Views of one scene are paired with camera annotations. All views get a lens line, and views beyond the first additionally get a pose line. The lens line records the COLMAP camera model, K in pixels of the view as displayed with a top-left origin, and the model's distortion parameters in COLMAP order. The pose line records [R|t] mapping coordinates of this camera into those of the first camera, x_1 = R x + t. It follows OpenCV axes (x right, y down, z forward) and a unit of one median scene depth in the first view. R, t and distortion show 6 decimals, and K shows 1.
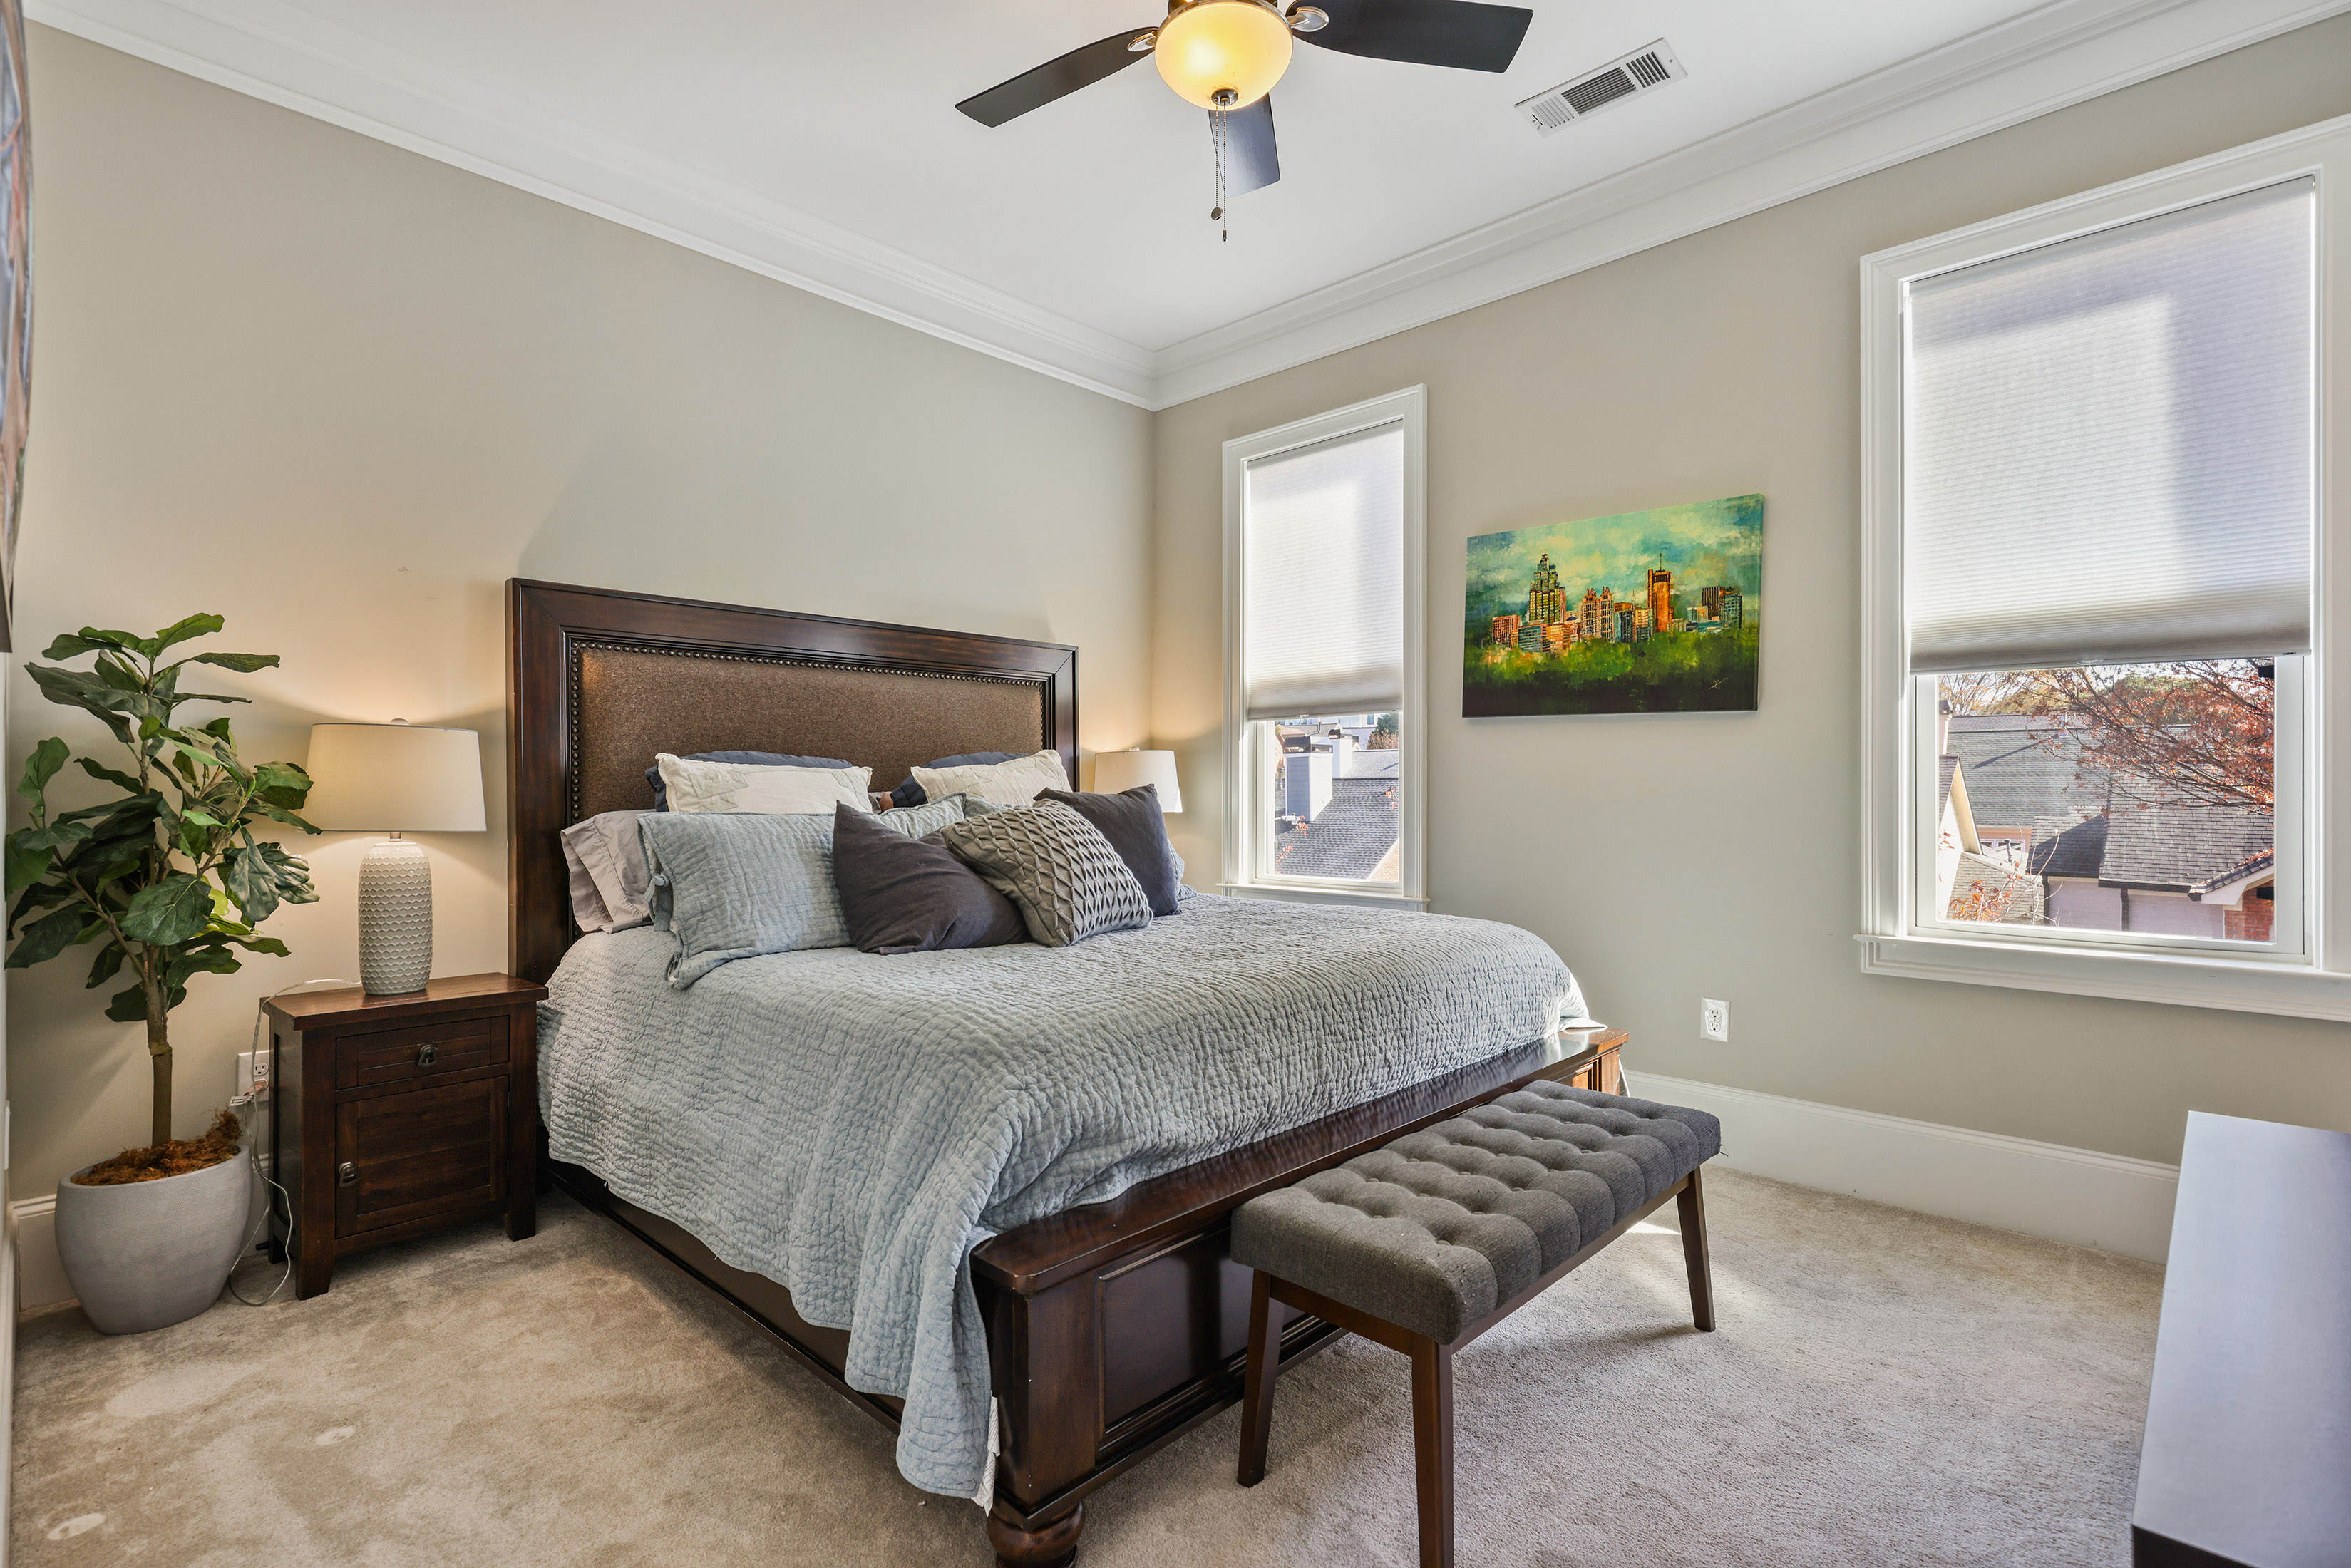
lens RADIAL K [[1078.6, 0, 1183.6], [0, 1078.6, 792.0], [0, 0, 1]] dist [0.001208, -0.000597]
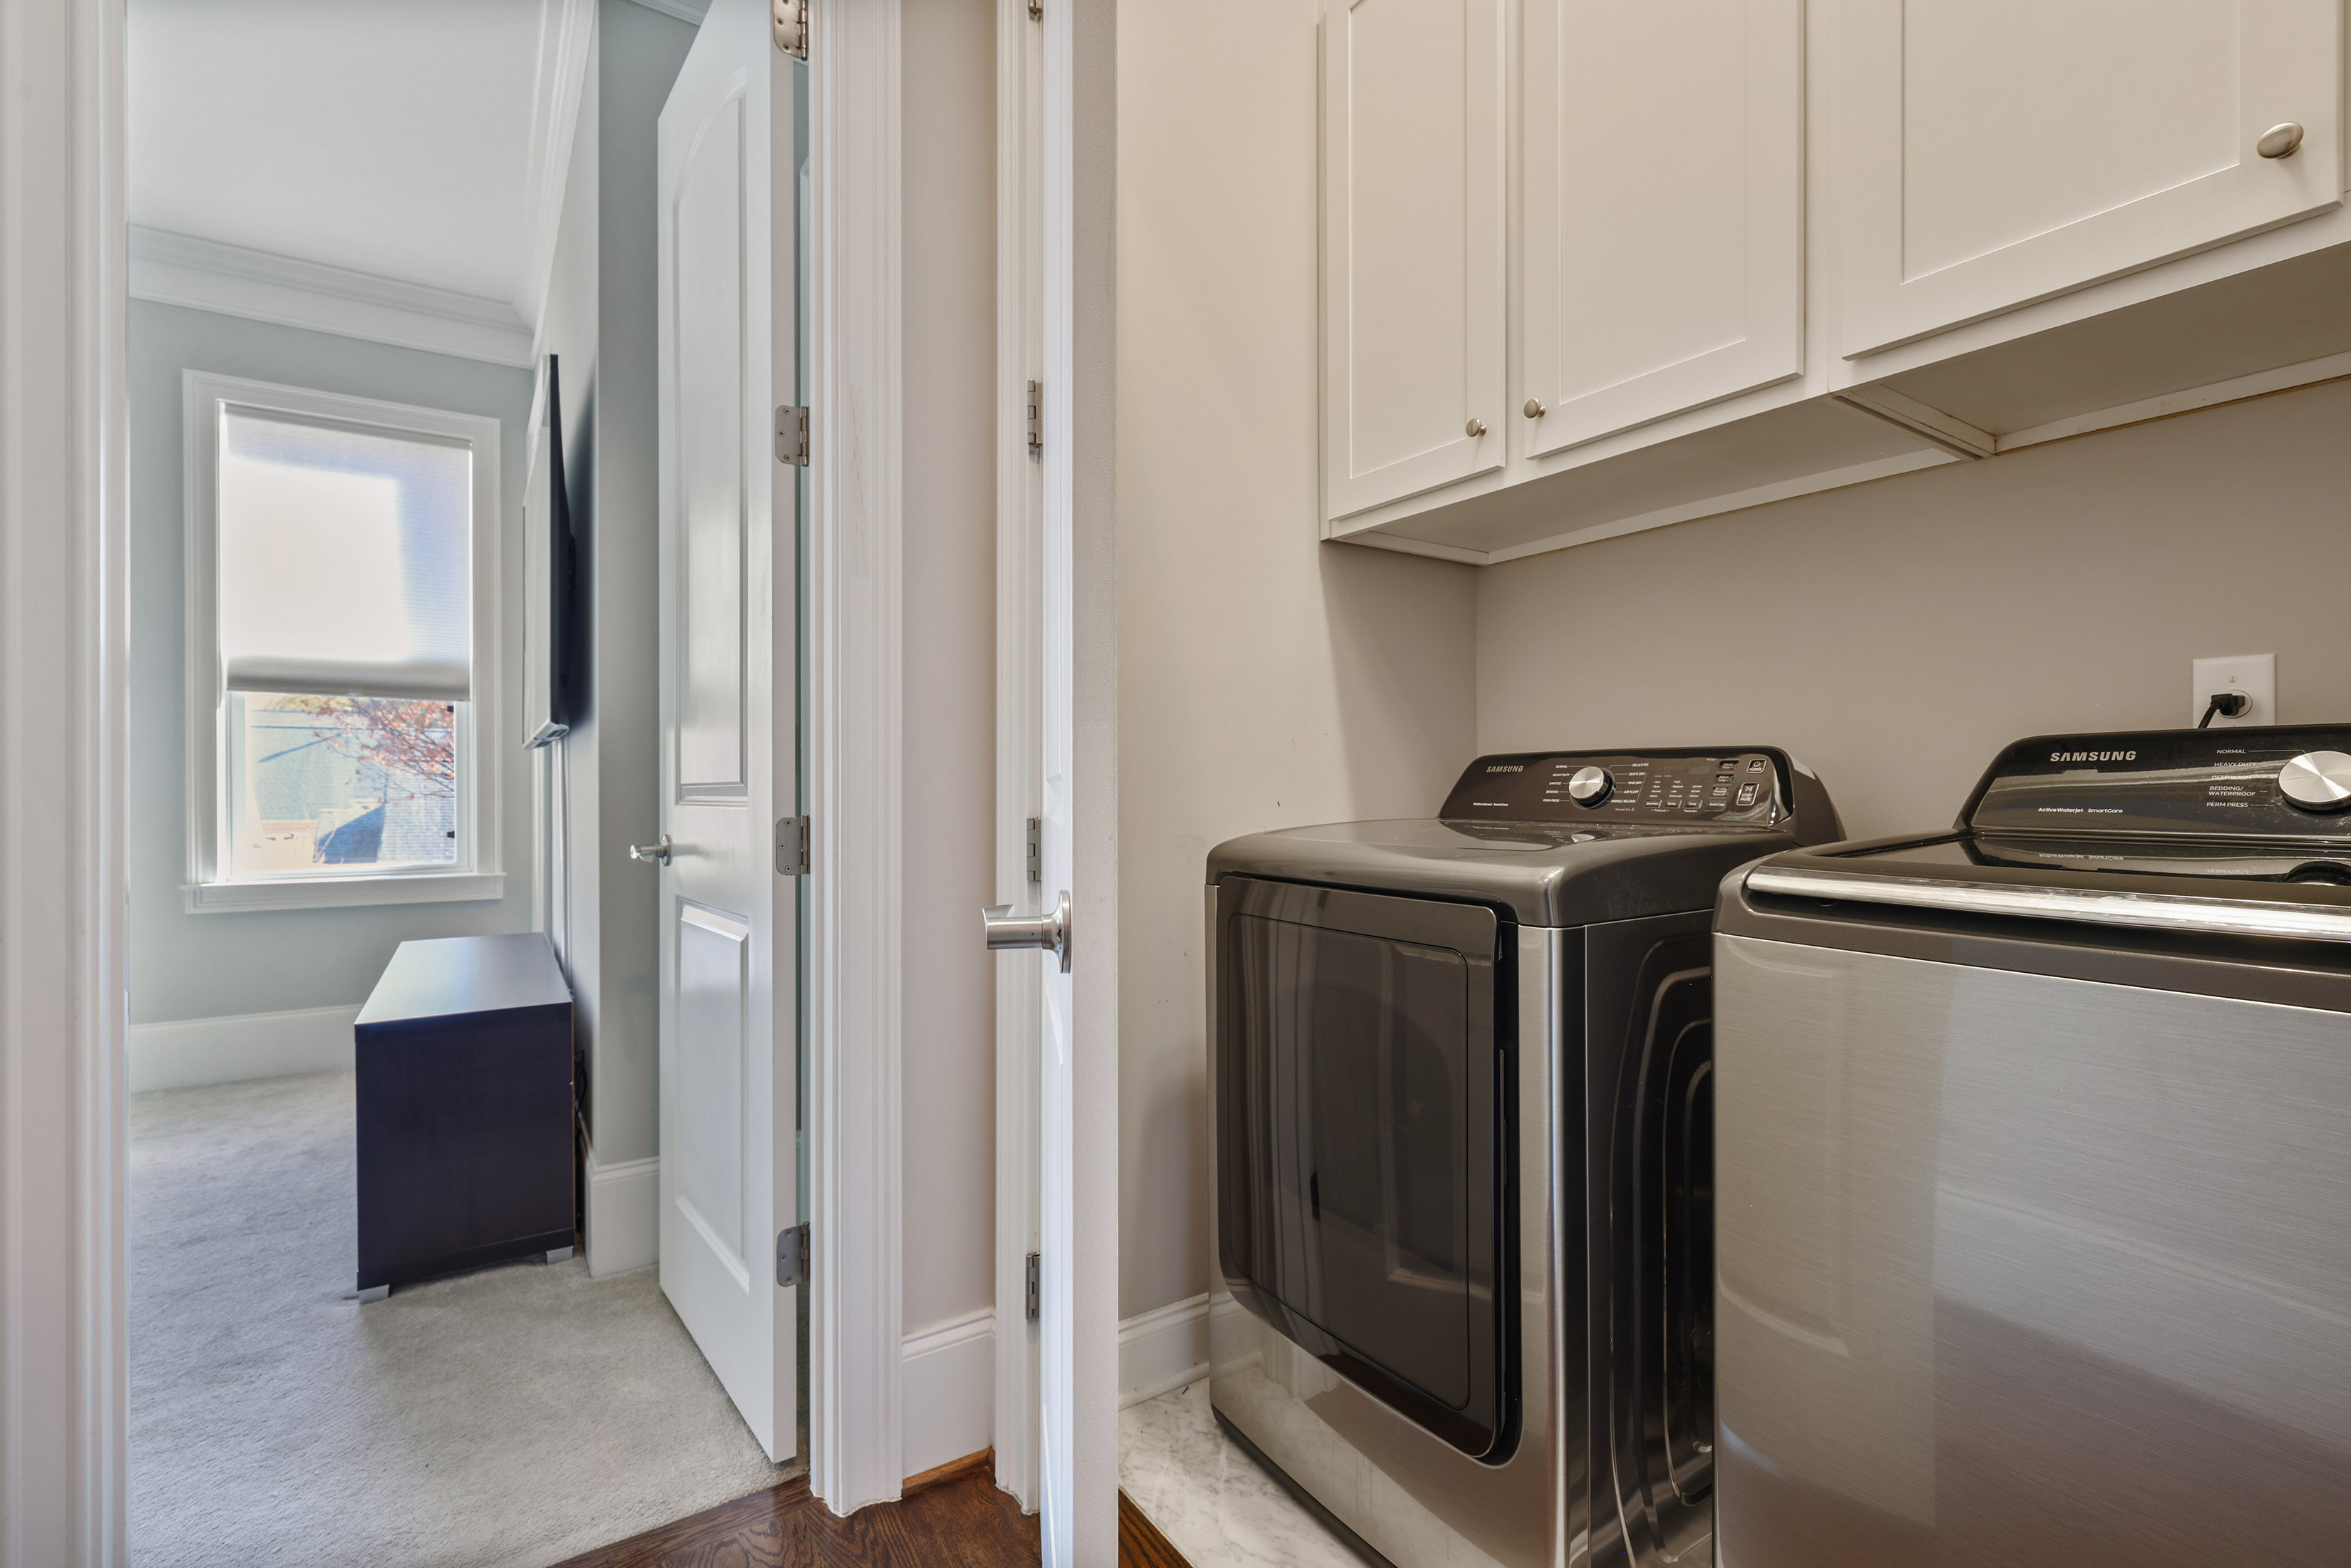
lens RADIAL K [[1078.6, 0, 1186.1], [0, 1078.6, 787.1], [0, 0, 1]] dist [0.001208, -0.000597]
pose [[0.224753, -0.001181, 0.974415, -0.078838], [0.002375, 0.999997, 0.000664, 0.003163], [-0.974413, 0.002165, 0.224756, -0.100393]]
